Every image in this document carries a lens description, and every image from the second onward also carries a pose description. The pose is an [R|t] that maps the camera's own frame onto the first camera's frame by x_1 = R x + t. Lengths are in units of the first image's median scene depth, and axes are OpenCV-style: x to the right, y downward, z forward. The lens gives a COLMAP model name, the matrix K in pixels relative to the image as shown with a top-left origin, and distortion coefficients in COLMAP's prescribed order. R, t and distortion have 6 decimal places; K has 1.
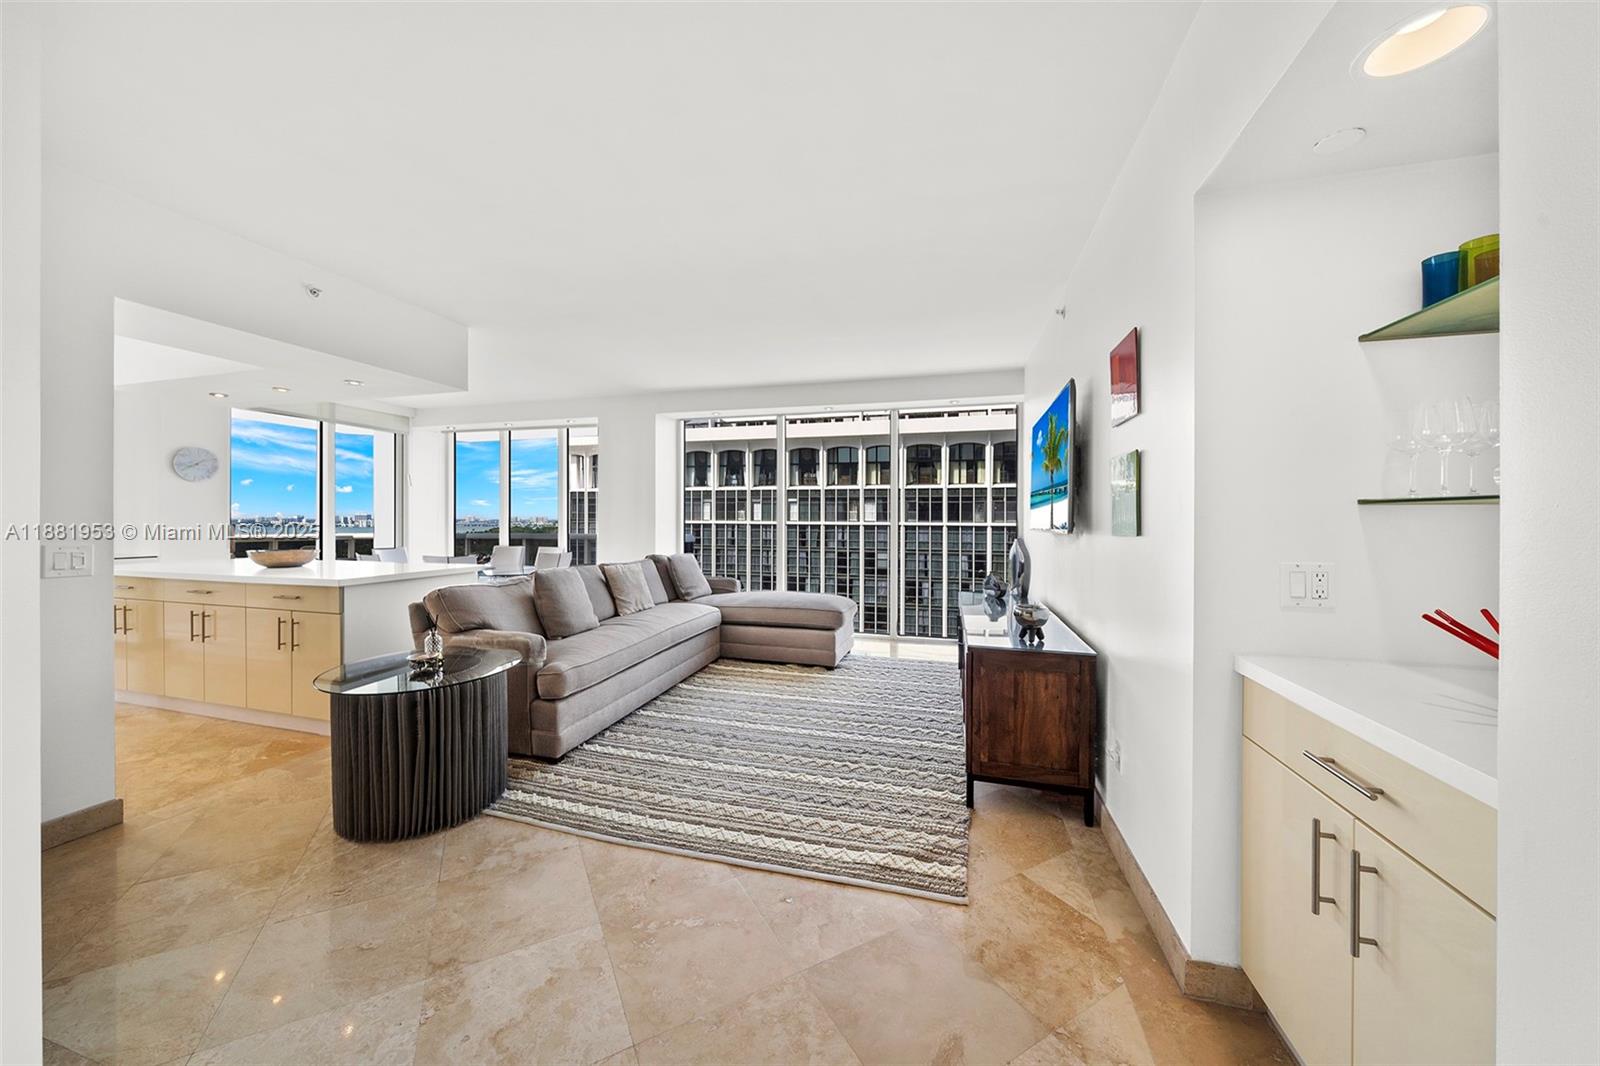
lens RADIAL K [[548.7, 0, 791.9], [0, 548.7, 521.8], [0, 0, 1]] dist [0.000364, 0.000012]
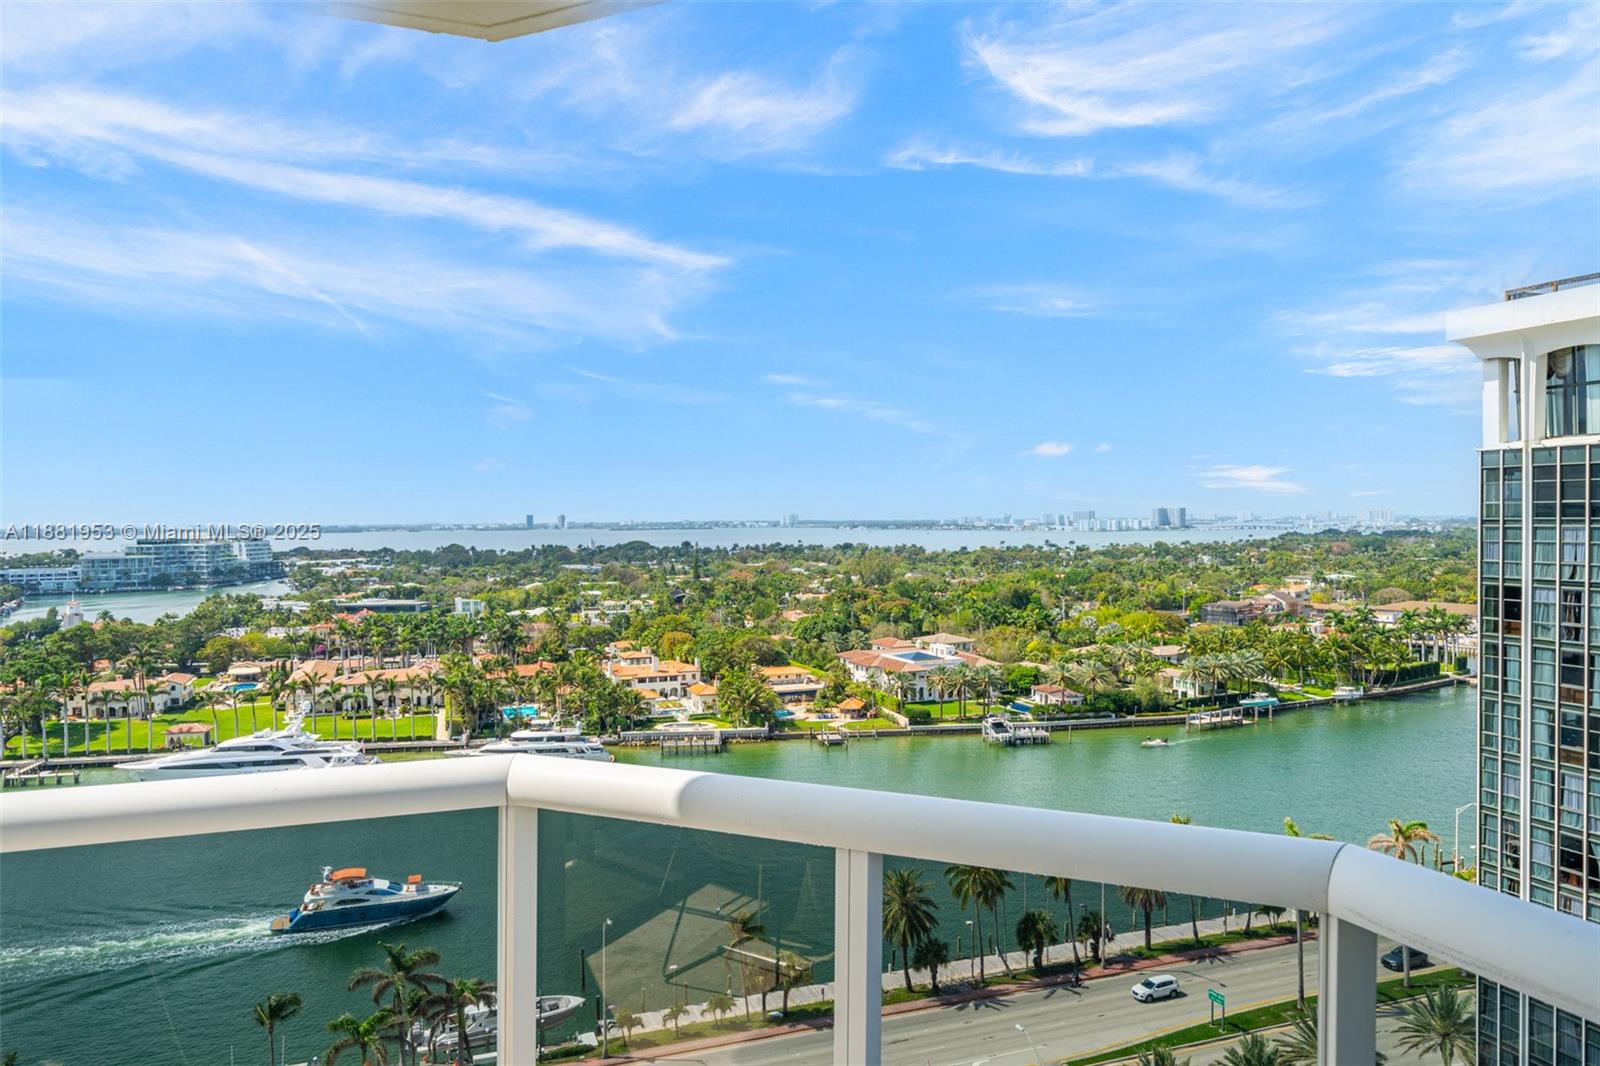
lens RADIAL K [[1080.5, 0, 800.7], [0, 1080.5, 526.3], [0, 0, 1]] dist [-0.000874, 0.000624]
pose [[0.599183, 0.003492, -0.800604, -0.069376], [0.000188, 0.999990, 0.004503, -0.003257], [0.800612, -0.002849, 0.599176, 0.125234]]
